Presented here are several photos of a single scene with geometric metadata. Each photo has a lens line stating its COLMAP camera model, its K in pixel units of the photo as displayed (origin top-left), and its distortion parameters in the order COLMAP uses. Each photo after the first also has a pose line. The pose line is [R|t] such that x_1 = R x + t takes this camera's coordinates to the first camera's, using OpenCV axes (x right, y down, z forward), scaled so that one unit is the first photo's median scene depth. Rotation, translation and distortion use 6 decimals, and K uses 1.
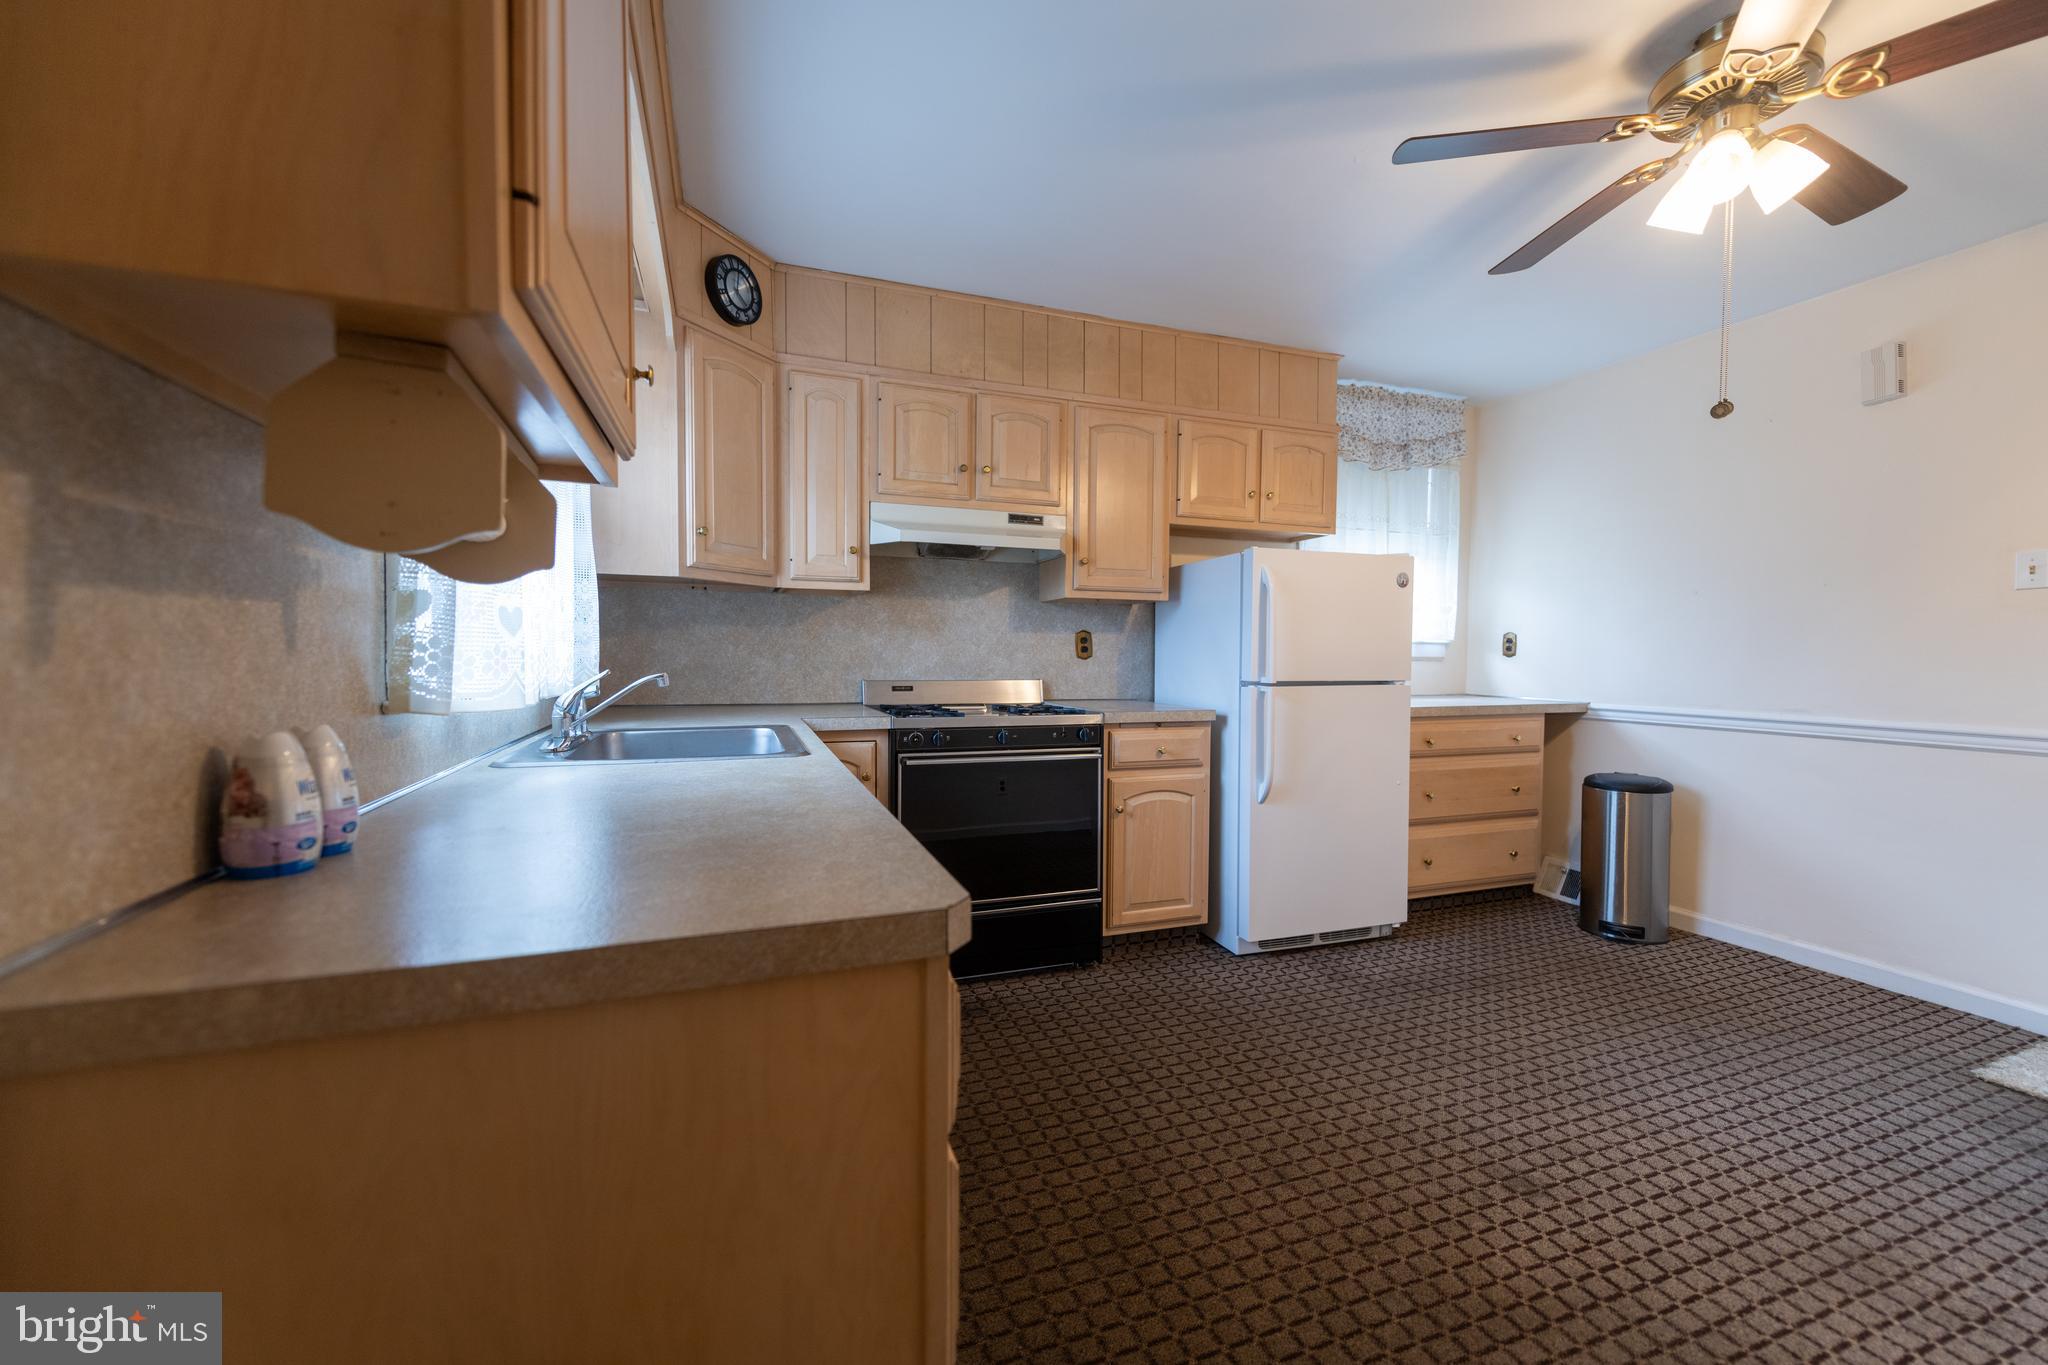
lens RADIAL K [[800.0, 0, 1025.9], [0, 800.0, 670.3], [0, 0, 1]] dist [0.003362, -0.001897]
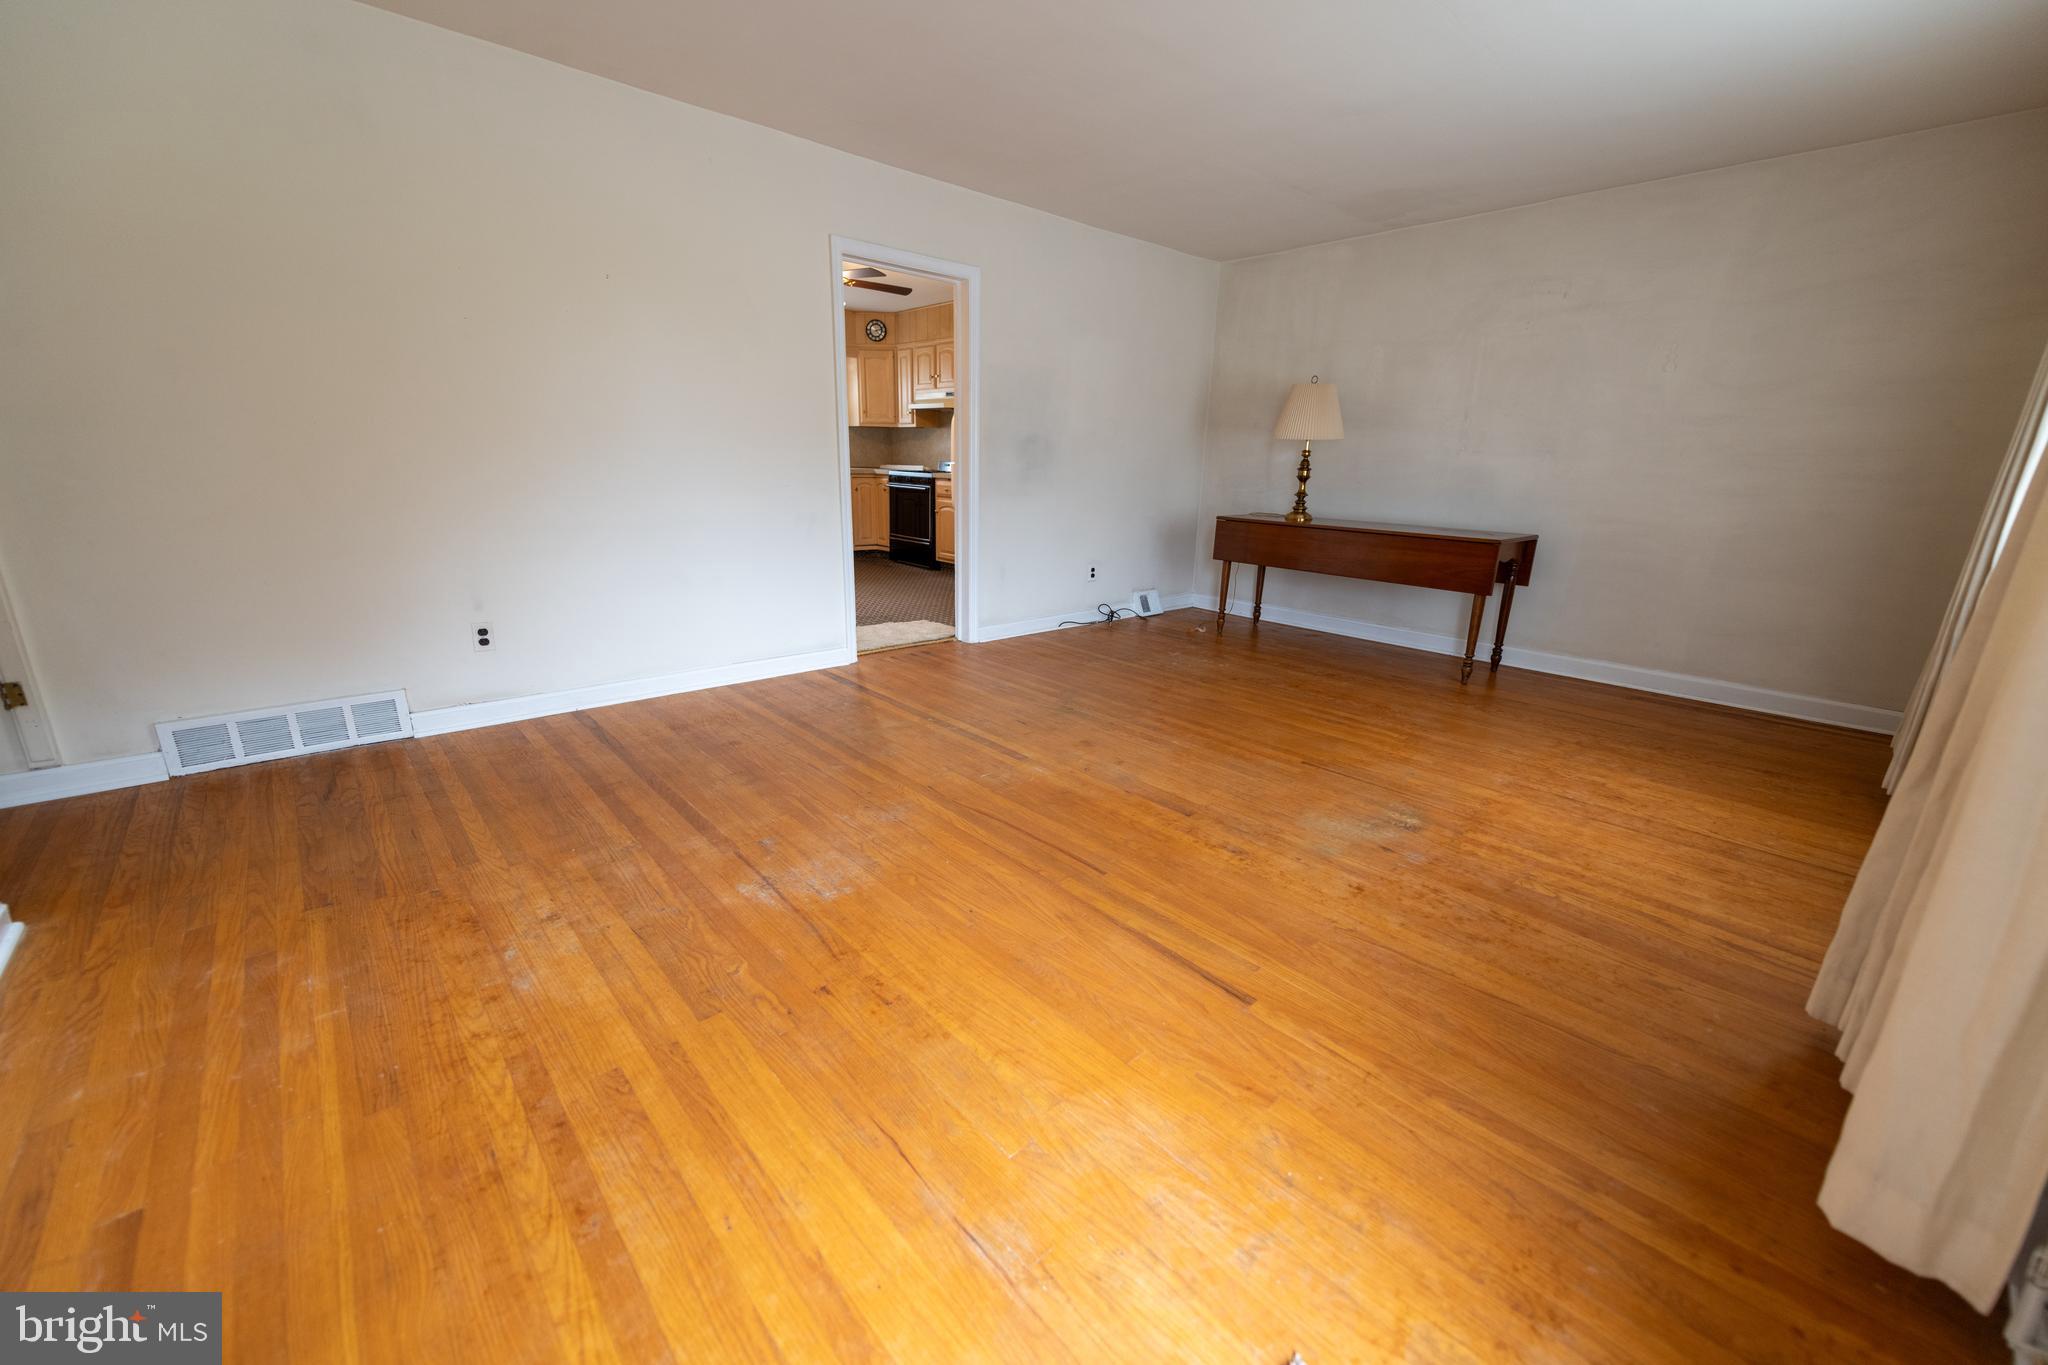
lens RADIAL K [[800.0, 0, 1026.4], [0, 800.0, 695.1], [0, 0, 1]] dist [0.003362, -0.001897]
pose [[0.372814, 0.269839, -0.887804, 2.764300], [-0.047635, 0.961087, 0.272109, 0.022602], [0.926682, -0.059155, 0.371161, 0.259291]]
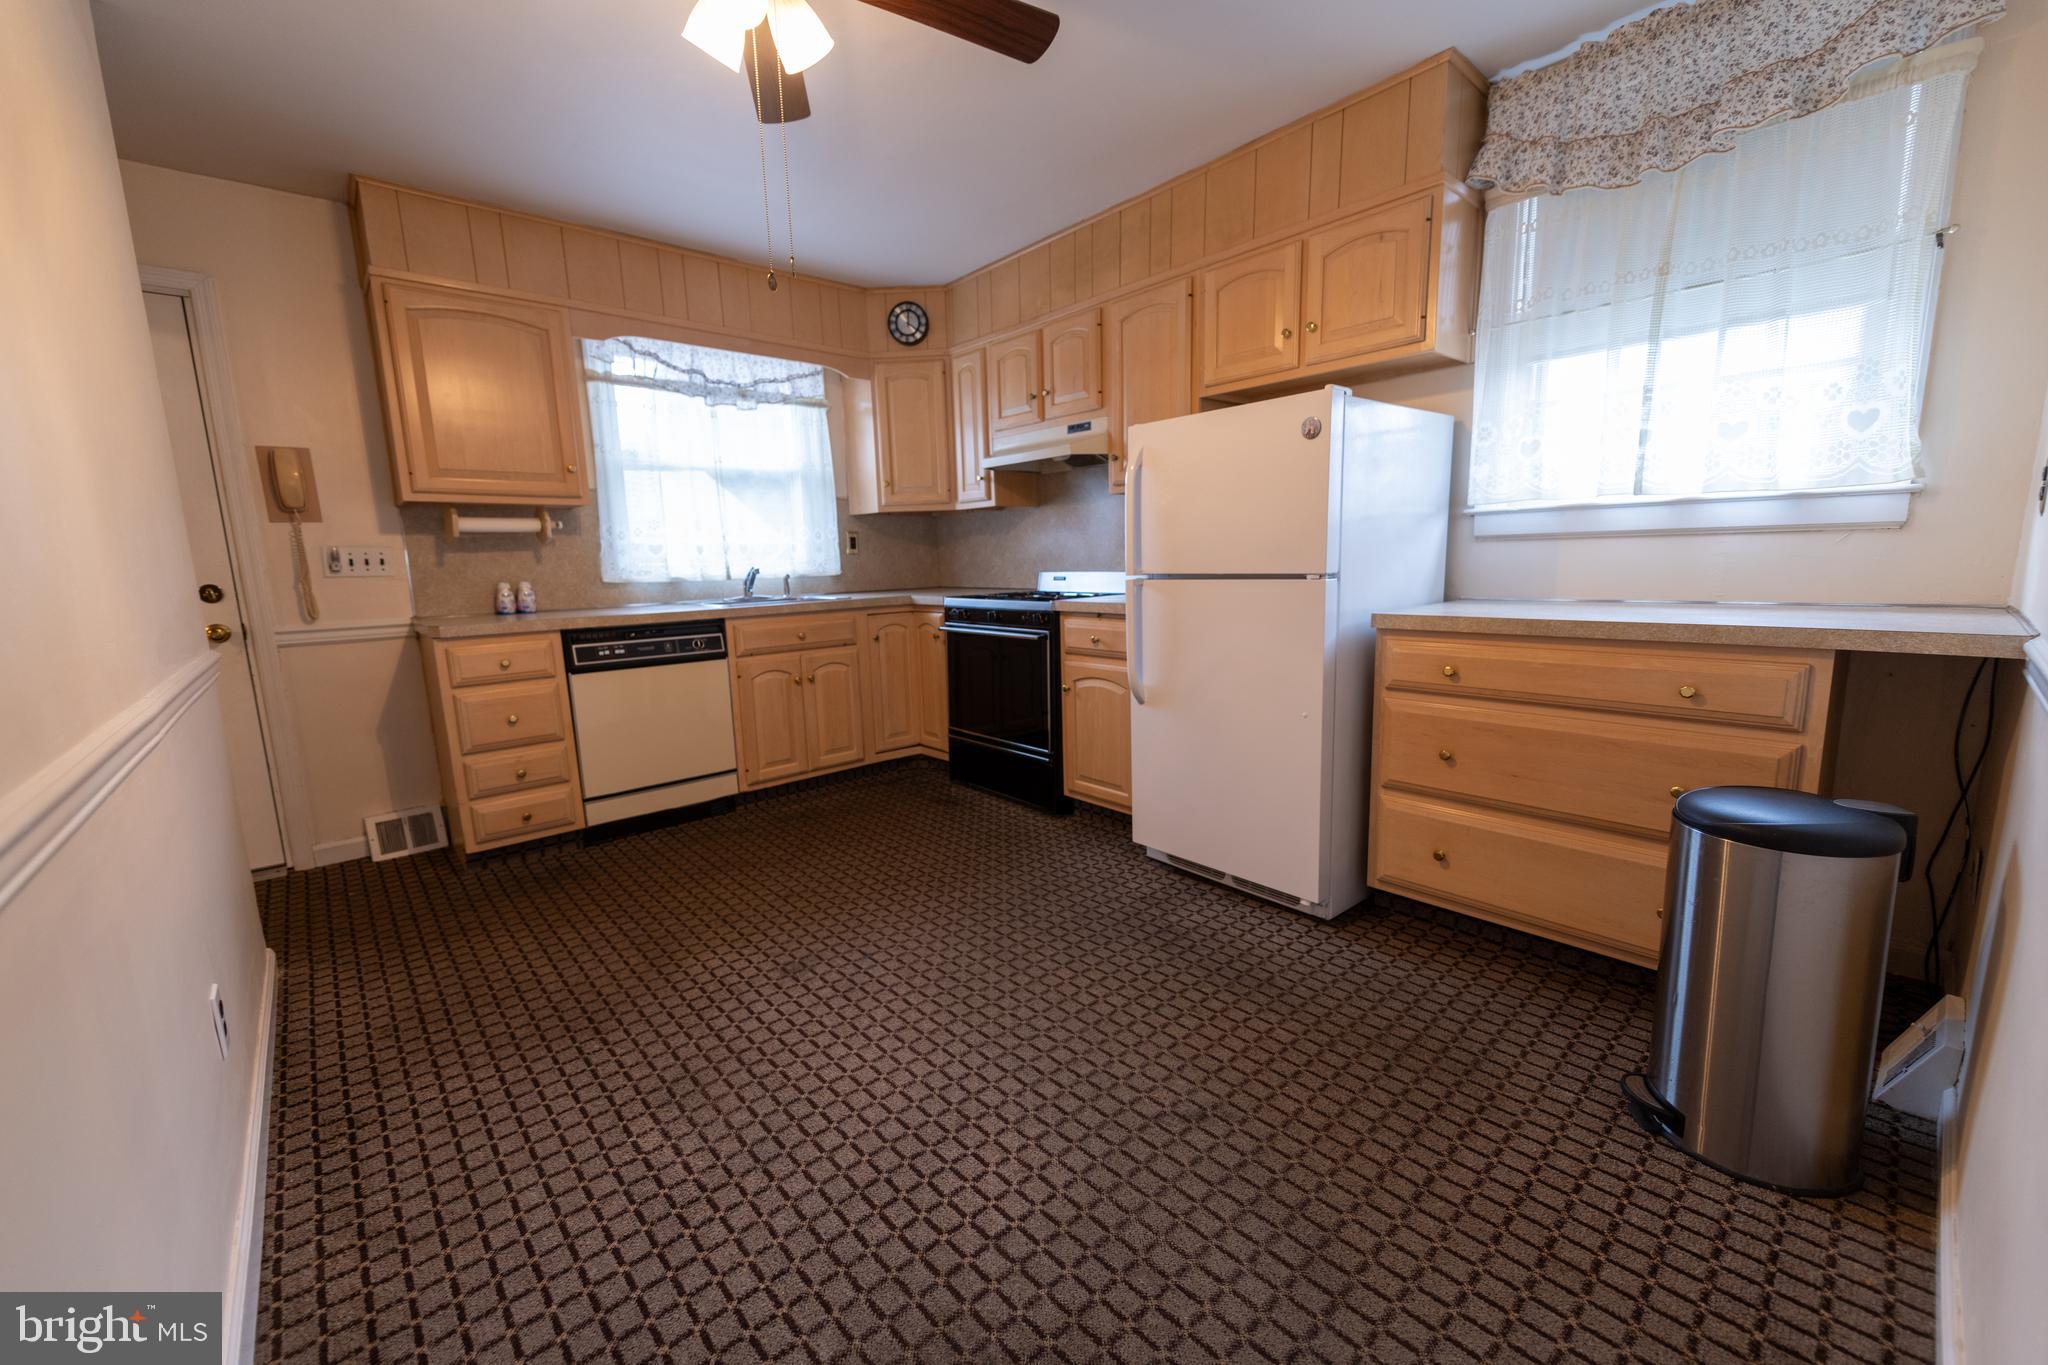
lens RADIAL K [[800.0, 0, 1034.8], [0, 800.0, 679.7], [0, 0, 1]] dist [0.003362, -0.001897]
pose [[0.370317, 0.123770, -0.920623, 1.139660], [0.006358, 0.990723, 0.135751, 0.009403], [0.928884, -0.056124, 0.366095, 0.554633]]
